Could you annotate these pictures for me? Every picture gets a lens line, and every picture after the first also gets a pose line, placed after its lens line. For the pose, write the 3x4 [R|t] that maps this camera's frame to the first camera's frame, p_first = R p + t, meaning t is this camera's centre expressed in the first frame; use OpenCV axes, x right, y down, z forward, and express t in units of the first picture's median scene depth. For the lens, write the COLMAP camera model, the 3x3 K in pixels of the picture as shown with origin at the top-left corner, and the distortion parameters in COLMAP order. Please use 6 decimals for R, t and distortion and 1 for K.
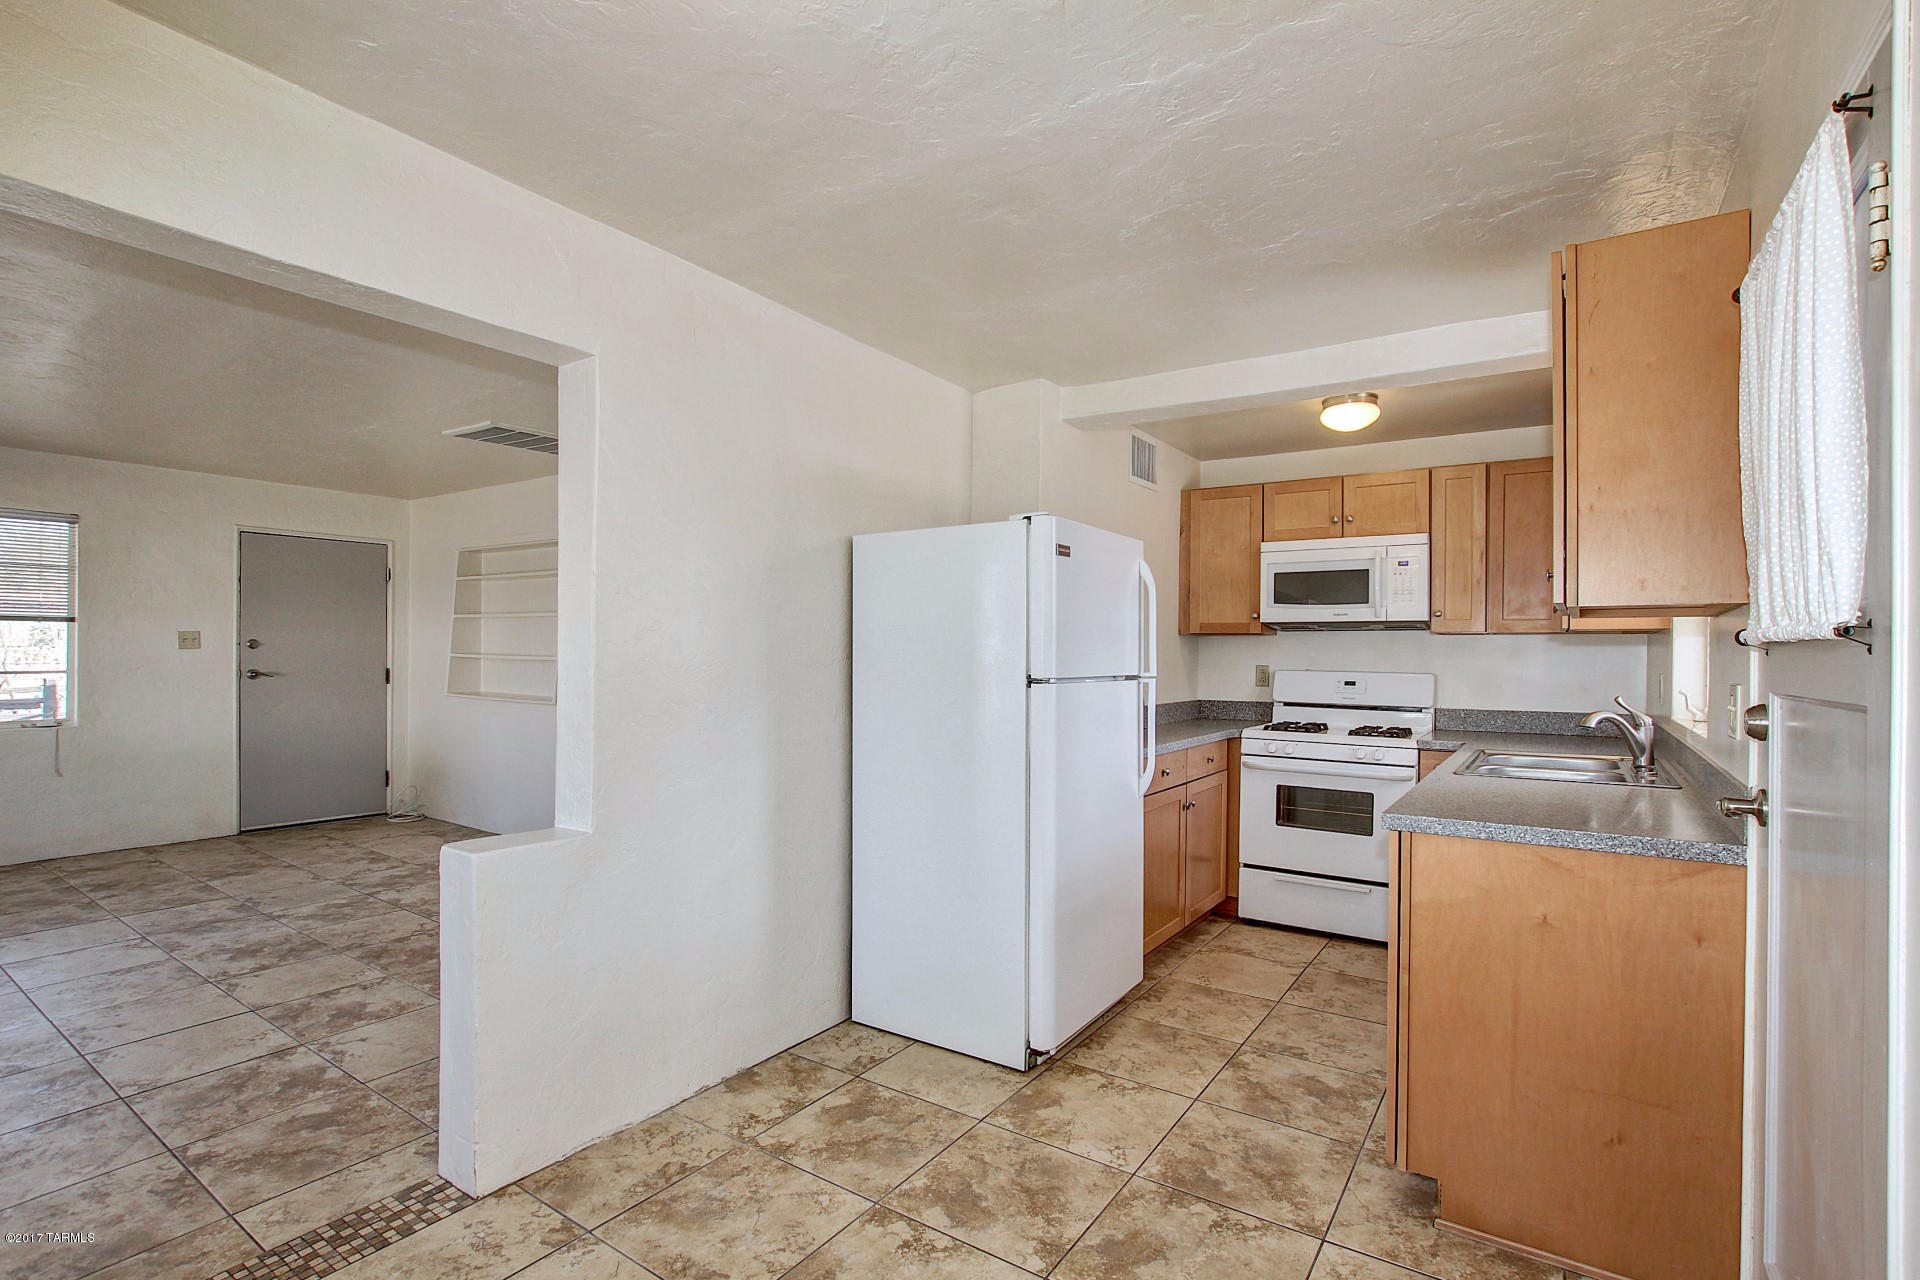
lens RADIAL K [[888.6, 0, 969.1], [0, 888.6, 653.0], [0, 0, 1]] dist [-0.023033, 0.001838]
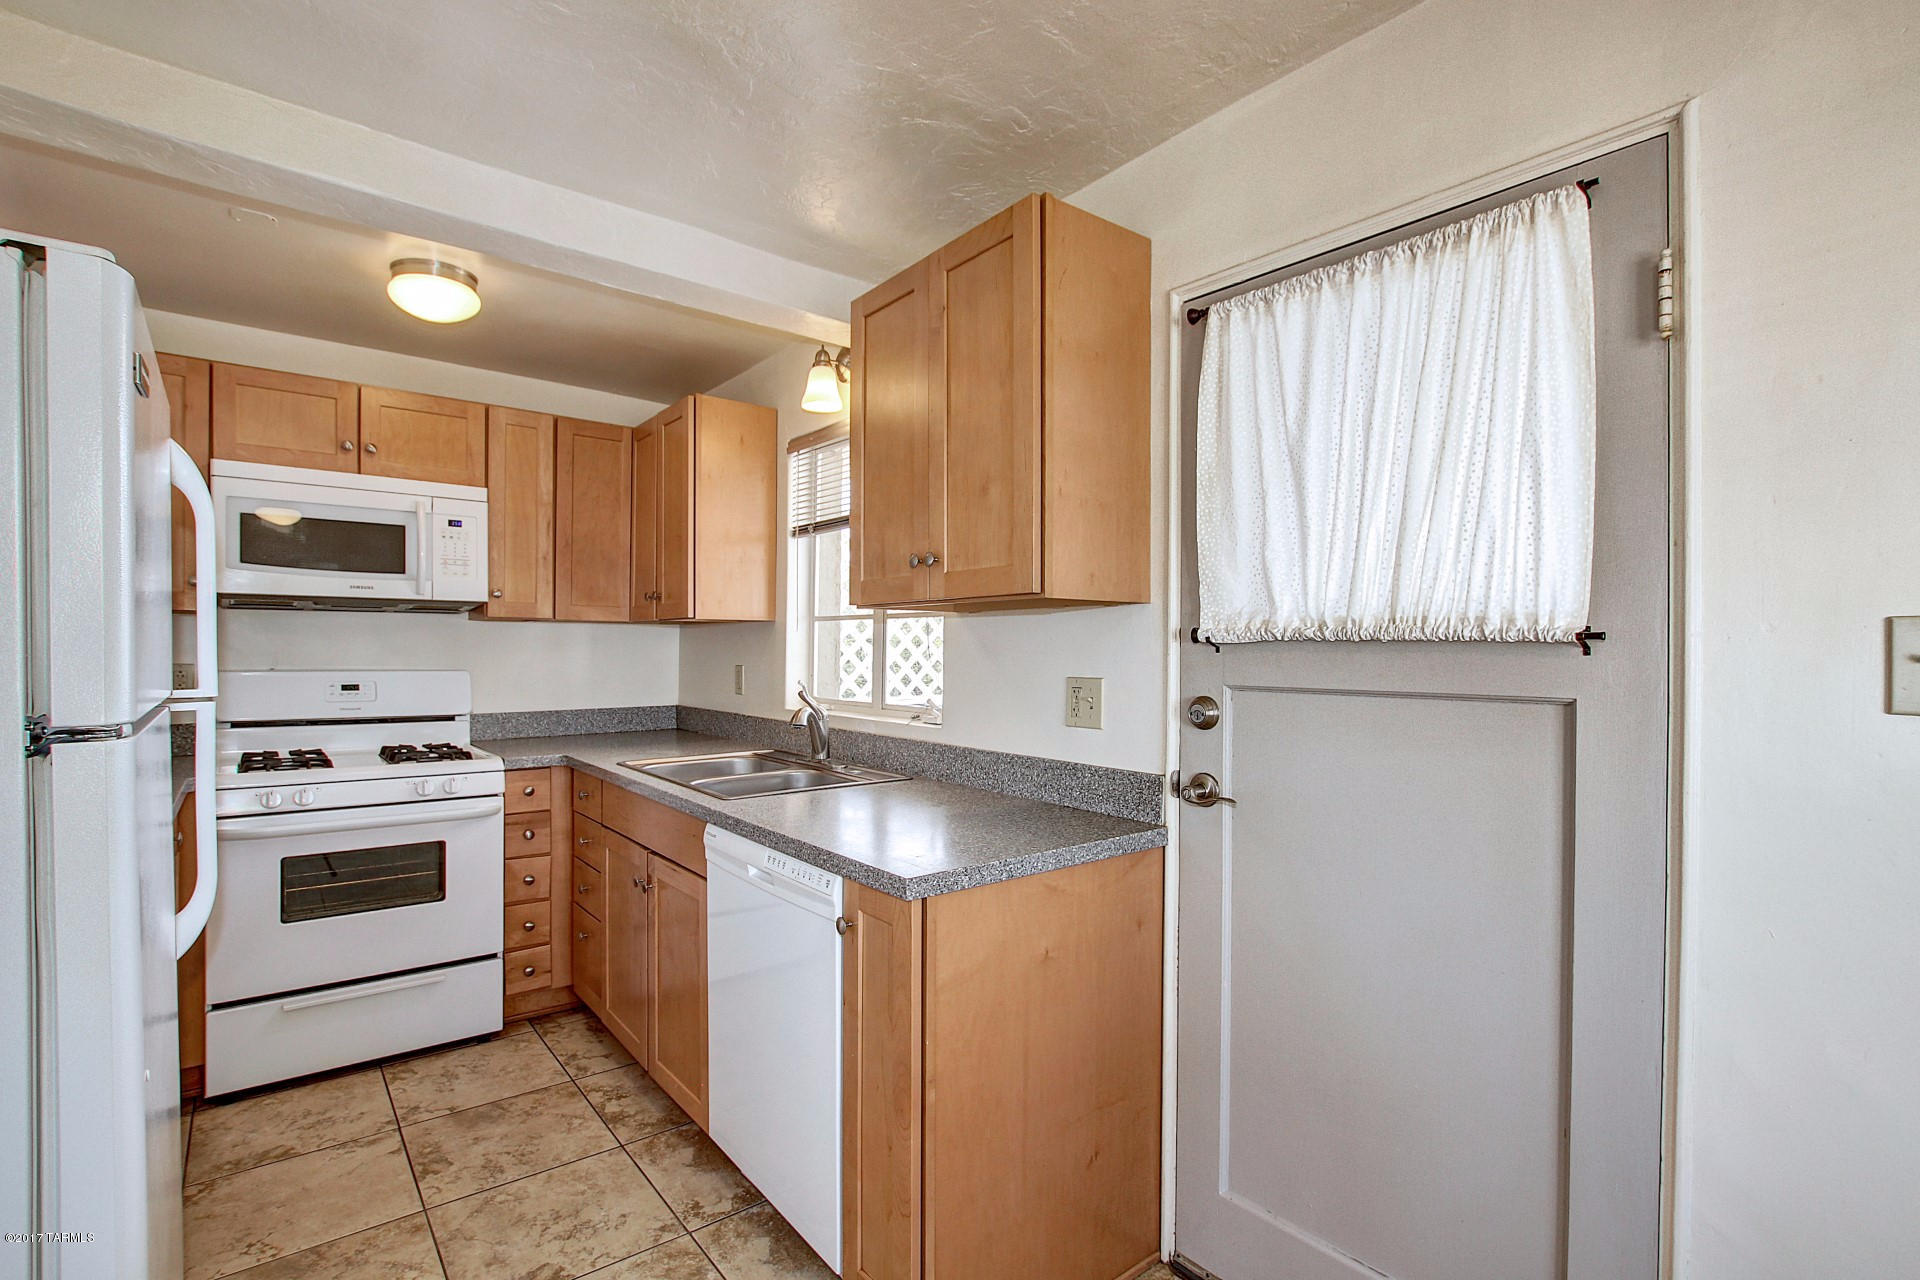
lens RADIAL K [[888.6, 0, 969.1], [0, 888.6, 653.0], [0, 0, 1]] dist [-0.023033, 0.001838]
pose [[0.290355, -0.012379, 0.956839, -0.098597], [-0.003974, 0.999892, 0.014142, -0.004696], [-0.956911, -0.007909, 0.290275, 0.379079]]
